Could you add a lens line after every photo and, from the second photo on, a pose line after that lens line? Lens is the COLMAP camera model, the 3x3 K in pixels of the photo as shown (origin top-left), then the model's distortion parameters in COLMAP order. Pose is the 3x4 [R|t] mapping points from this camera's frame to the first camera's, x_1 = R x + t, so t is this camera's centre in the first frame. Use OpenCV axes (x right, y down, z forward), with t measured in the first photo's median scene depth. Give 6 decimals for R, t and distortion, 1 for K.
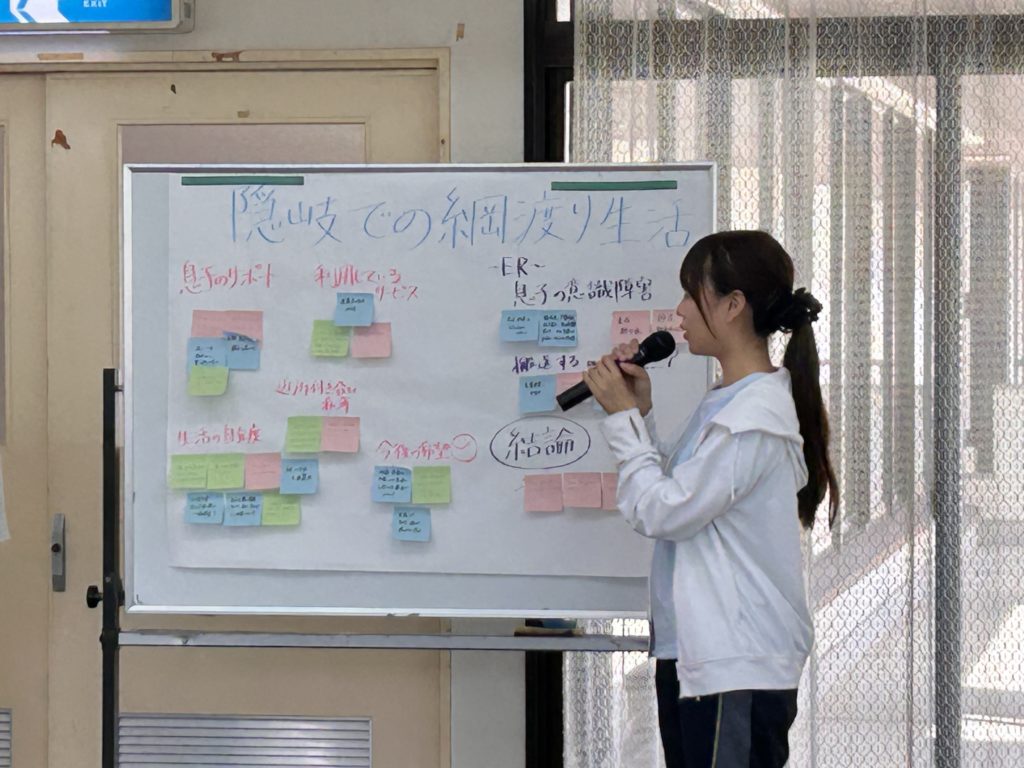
lens RADIAL K [[3951.0, 0, 512.0], [0, 3951.0, 383.6], [0, 0, 1]] dist [-0.063381, 0.000000]
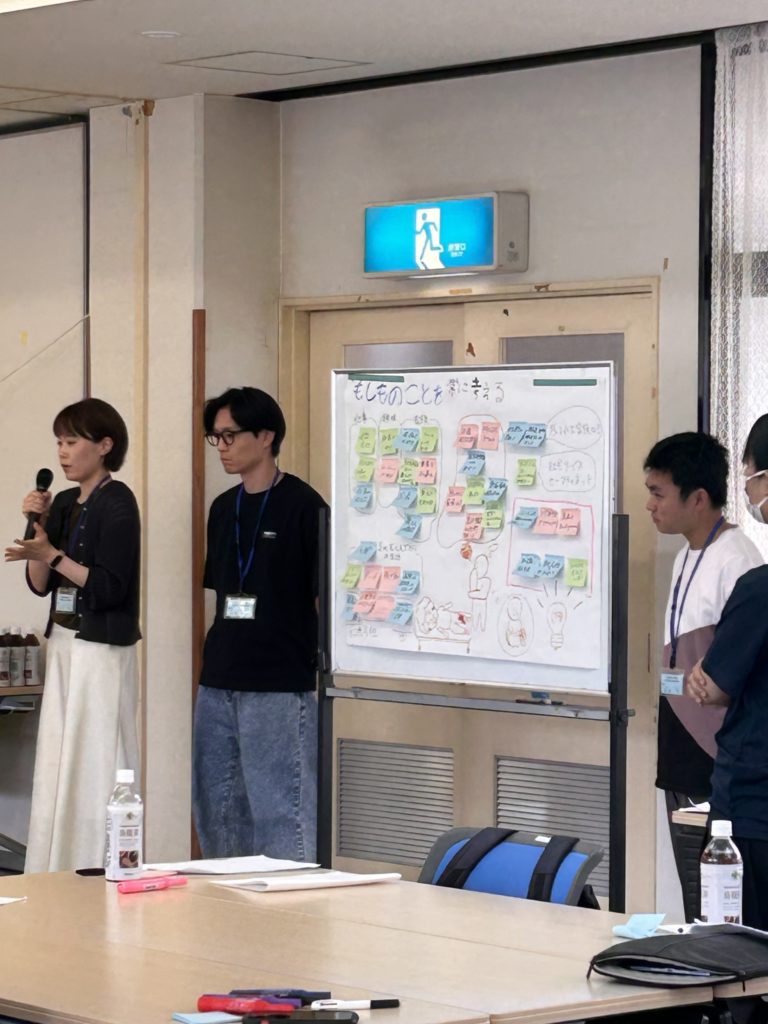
lens RADIAL K [[3453.6, 0, 383.9], [0, 3453.6, 511.7], [0, 0, 1]] dist [0.203774, 0.000000]
pose [[0.743384, 0.011262, -0.668770, 0.705801], [-0.017519, 0.999843, -0.002635, 0.000603], [0.668635, 0.013675, 0.743465, 0.053790]]
